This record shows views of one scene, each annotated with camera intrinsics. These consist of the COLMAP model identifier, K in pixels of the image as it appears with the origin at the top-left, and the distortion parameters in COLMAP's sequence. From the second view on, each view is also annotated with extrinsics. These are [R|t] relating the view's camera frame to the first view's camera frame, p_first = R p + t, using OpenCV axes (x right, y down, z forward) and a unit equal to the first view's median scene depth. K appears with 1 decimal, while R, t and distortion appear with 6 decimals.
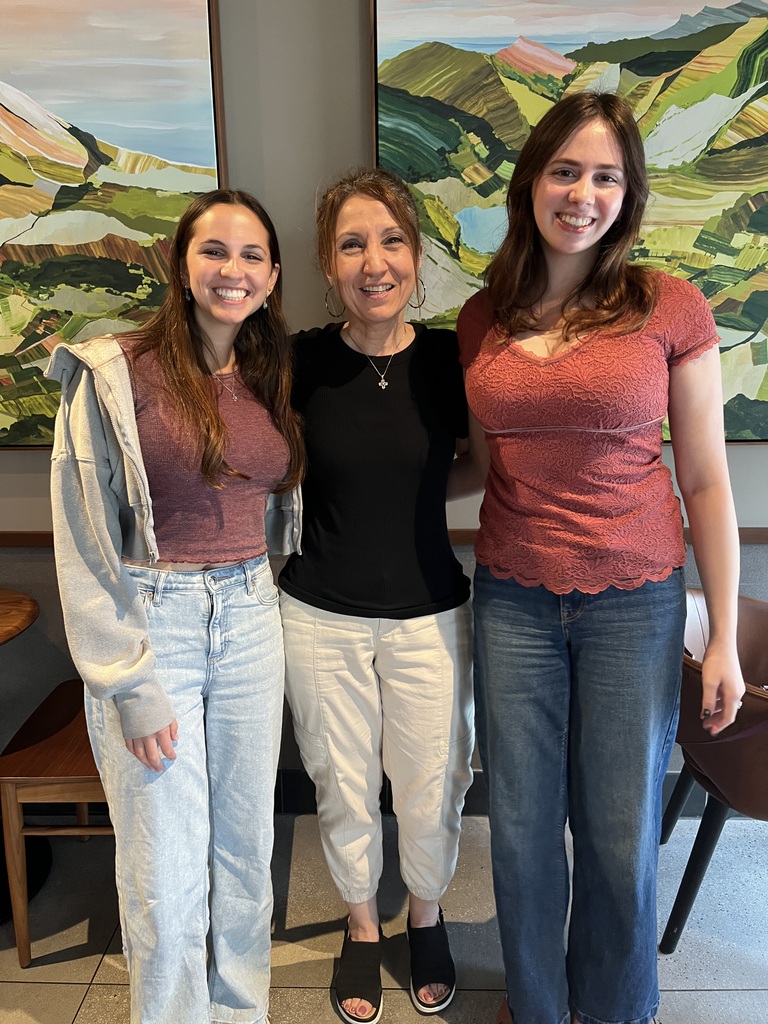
lens RADIAL K [[815.1, 0, 381.5], [0, 815.1, 507.6], [0, 0, 1]] dist [0.112323, -0.186415]
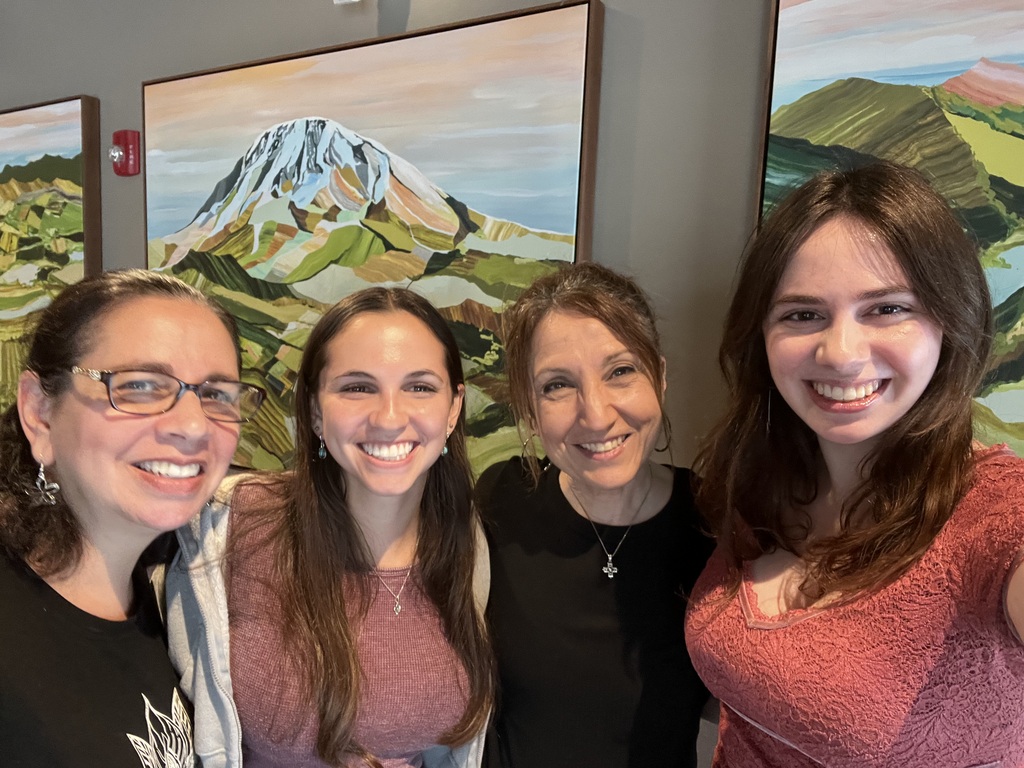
lens RADIAL K [[709.9, 0, 507.6], [0, 709.9, 388.2], [0, 0, 1]] dist [0.057004, -0.071169]
pose [[0.872546, 0.100745, -0.478031, 0.131269], [-0.172693, 0.978937, -0.108903, -0.150021], [0.456991, 0.177575, 0.871566, 0.319554]]
